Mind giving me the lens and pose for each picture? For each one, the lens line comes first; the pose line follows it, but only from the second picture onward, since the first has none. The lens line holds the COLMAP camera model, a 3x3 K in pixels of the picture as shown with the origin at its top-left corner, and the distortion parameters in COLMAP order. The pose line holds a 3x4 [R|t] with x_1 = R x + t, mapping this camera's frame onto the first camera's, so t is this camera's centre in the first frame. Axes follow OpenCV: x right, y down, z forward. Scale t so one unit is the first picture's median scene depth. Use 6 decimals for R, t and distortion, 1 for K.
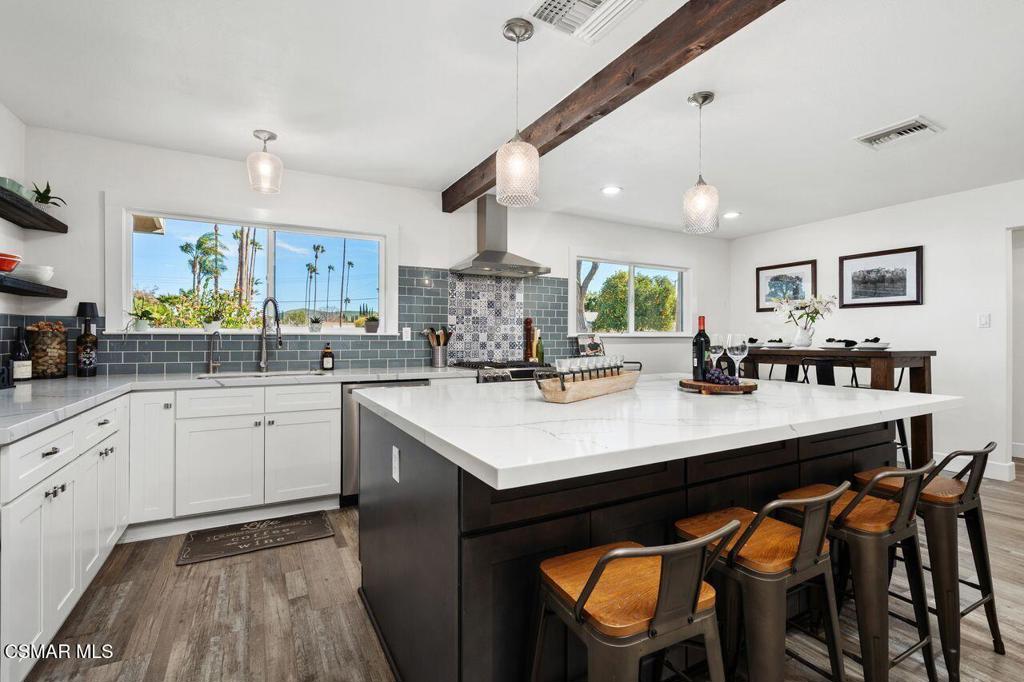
lens RADIAL K [[465.4, 0, 516.1], [0, 465.4, 339.5], [0, 0, 1]] dist [-0.007868, 0.001312]
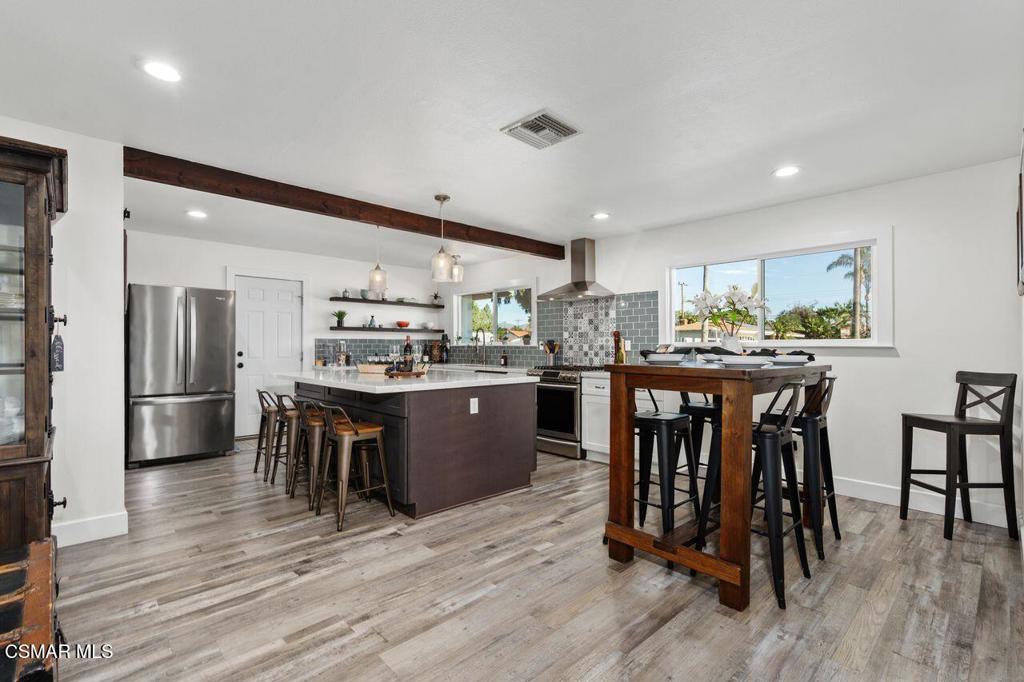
lens RADIAL K [[465.4, 0, 509.8], [0, 465.4, 342.8], [0, 0, 1]] dist [-0.007868, 0.001312]
pose [[0.237662, -0.010116, -0.971295, 1.126408], [-0.004978, 0.999920, -0.011632, -0.001827], [0.971335, 0.007600, 0.237592, 0.482581]]
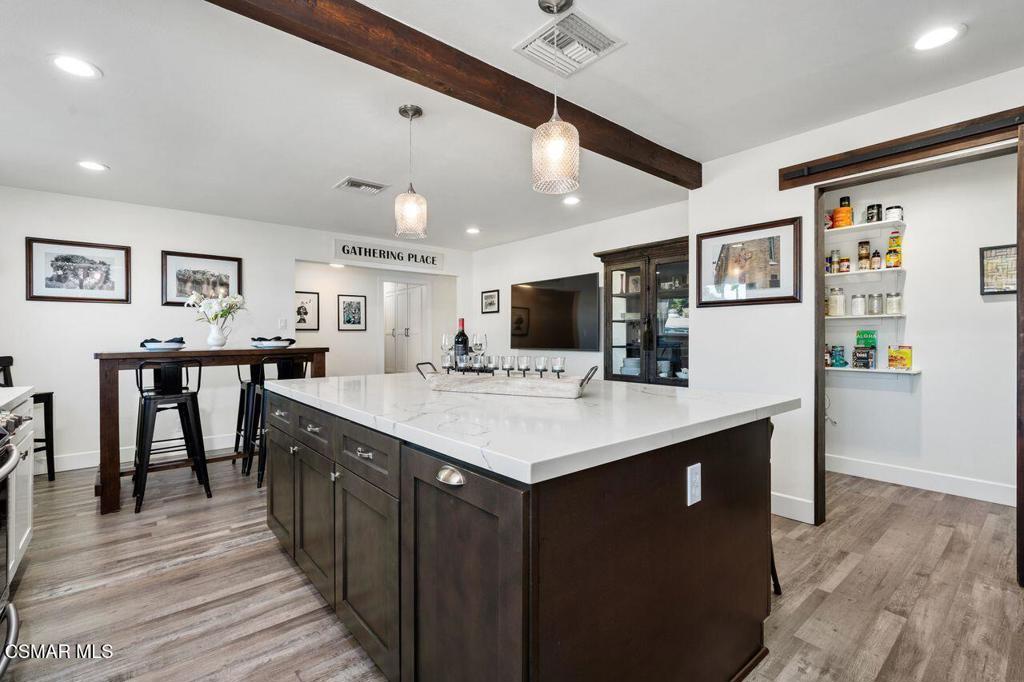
lens RADIAL K [[465.4, 0, 510.4], [0, 465.4, 341.2], [0, 0, 1]] dist [-0.007868, 0.001312]
pose [[-0.180074, -0.007201, 0.983627, -0.390280], [0.003454, 0.999962, 0.007953, -0.001034], [-0.983647, 0.004829, -0.180042, 0.543054]]
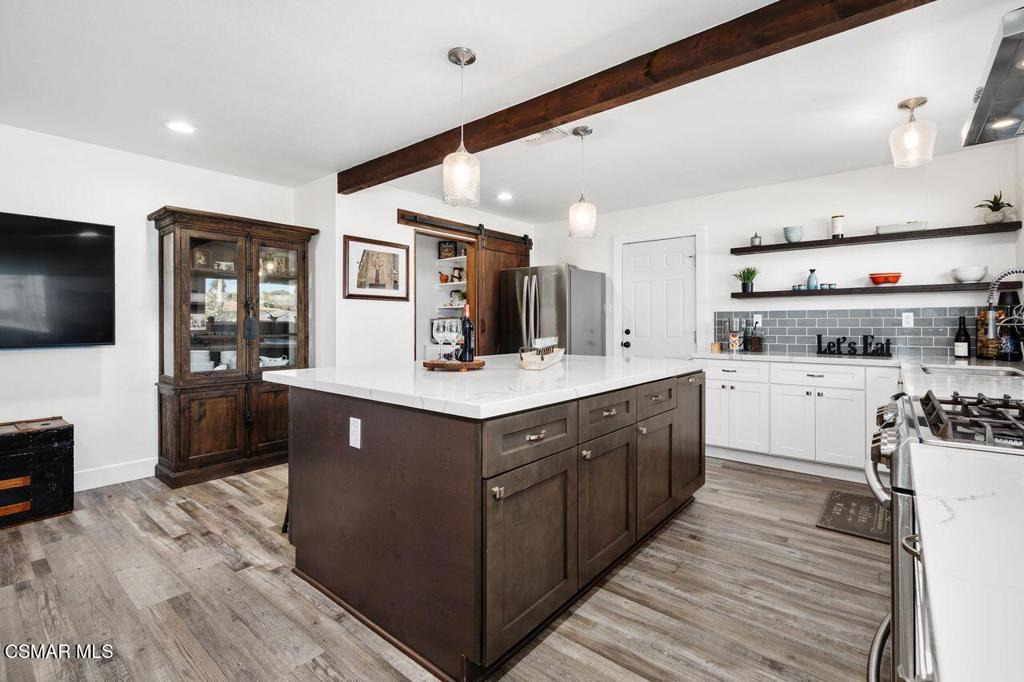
lens RADIAL K [[465.4, 0, 505.0], [0, 465.4, 328.1], [0, 0, 1]] dist [-0.007868, 0.001312]
pose [[-0.937125, 0.000051, -0.348995, 0.353948], [-0.003420, 0.999951, 0.009329, -0.001223], [0.348978, 0.009936, -0.937078, 1.052218]]
